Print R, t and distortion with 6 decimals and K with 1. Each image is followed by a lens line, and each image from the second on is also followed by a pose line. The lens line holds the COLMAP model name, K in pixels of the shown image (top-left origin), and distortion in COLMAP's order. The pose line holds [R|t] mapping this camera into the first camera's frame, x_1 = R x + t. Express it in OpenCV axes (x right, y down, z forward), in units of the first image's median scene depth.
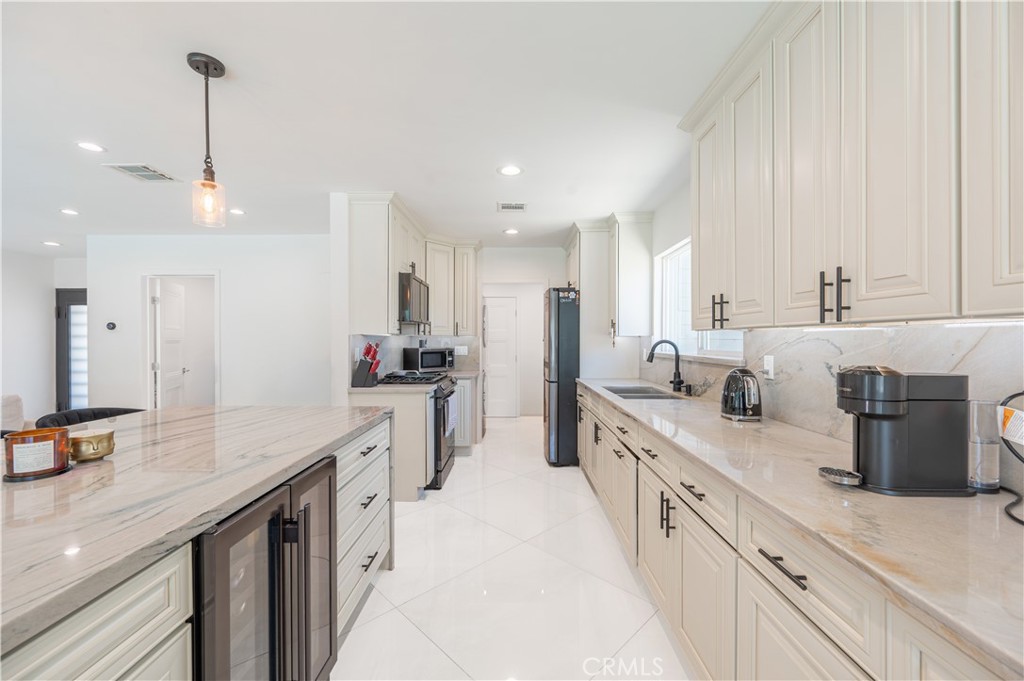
lens RADIAL K [[404.4, 0, 512.0], [0, 404.4, 340.5], [0, 0, 1]] dist [-0.002192, -0.000138]
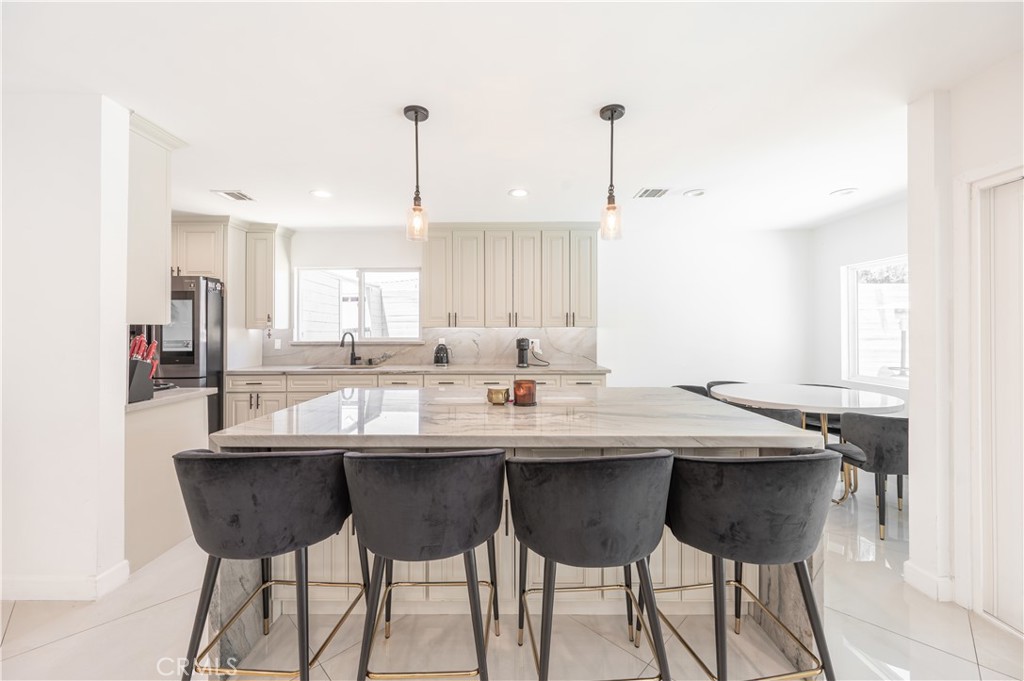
lens RADIAL K [[408.6, 0, 508.9], [0, 408.6, 329.8], [0, 0, 1]] dist [-0.007116, -0.000066]
pose [[-0.004941, 0.003526, 0.999982, -0.847036], [0.003382, 0.999988, -0.003509, -0.001143], [-0.999982, 0.003365, -0.004953, 0.299741]]
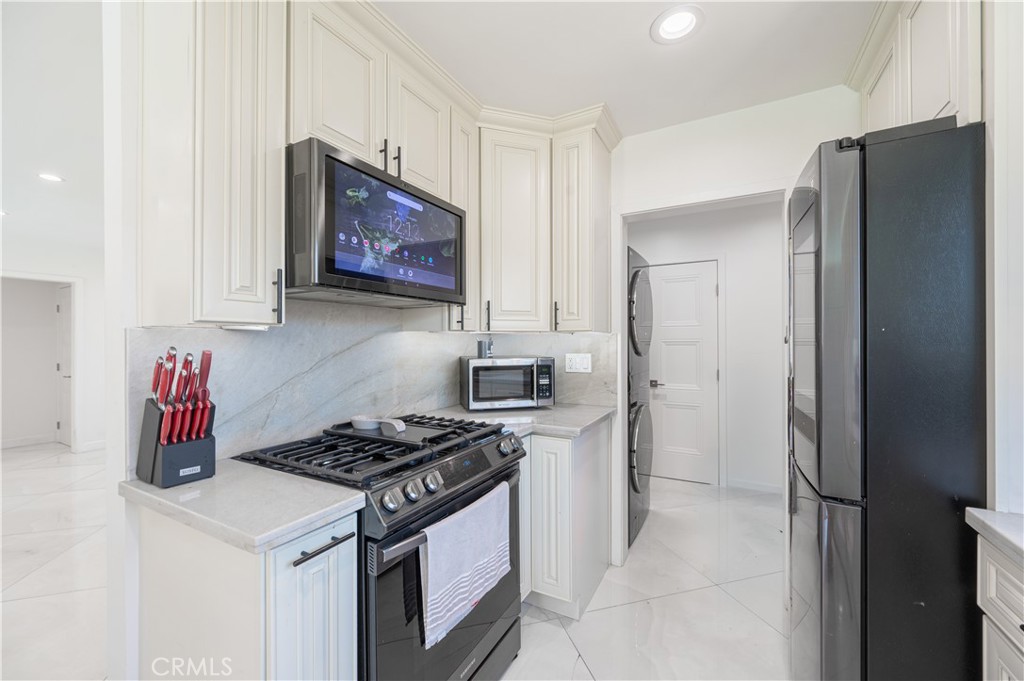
lens RADIAL K [[404.4, 0, 512.0], [0, 404.4, 340.5], [0, 0, 1]] dist [-0.002192, -0.000138]
pose [[0.880528, -0.003917, -0.473978, 0.040435], [0.003004, 0.999992, -0.002683, -0.000737], [0.473985, 0.000938, 0.880533, 0.677231]]
